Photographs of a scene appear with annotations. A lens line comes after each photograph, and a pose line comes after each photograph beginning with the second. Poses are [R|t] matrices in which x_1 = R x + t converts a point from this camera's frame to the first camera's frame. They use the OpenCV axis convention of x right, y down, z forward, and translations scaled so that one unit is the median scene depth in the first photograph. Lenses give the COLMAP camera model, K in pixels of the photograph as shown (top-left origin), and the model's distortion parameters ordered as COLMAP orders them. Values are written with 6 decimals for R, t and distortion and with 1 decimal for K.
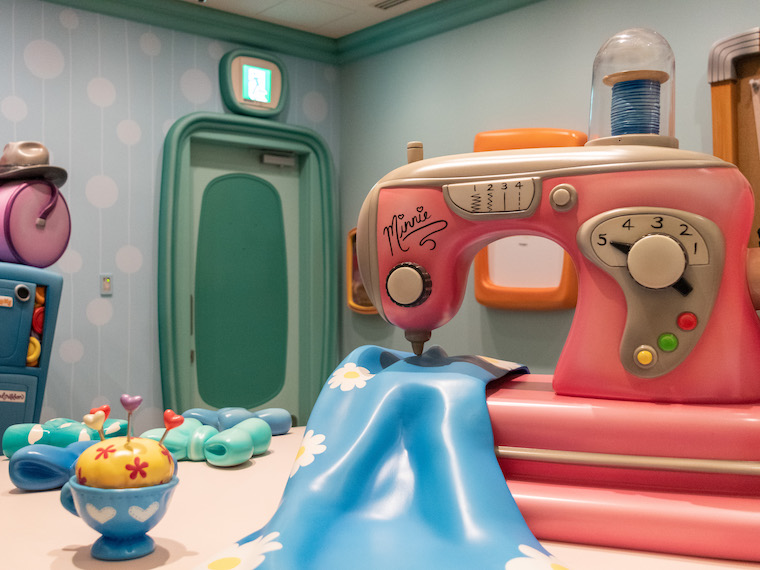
lens RADIAL K [[806.6, 0, 380.0], [0, 806.6, 285.0], [0, 0, 1]] dist [-0.003787, -0.014770]
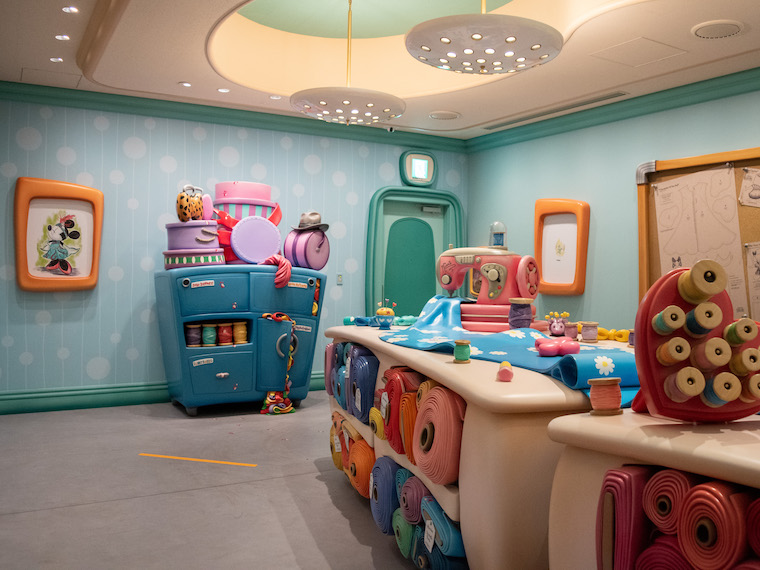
lens RADIAL K [[595.4, 0, 380.0], [0, 595.4, 285.0], [0, 0, 1]] dist [0.001484, 0.000416]
pose [[0.975450, 0.015533, -0.219672, 0.090357], [-0.014150, 0.999869, 0.007871, 0.002399], [0.219766, -0.004569, 0.975542, -0.508622]]
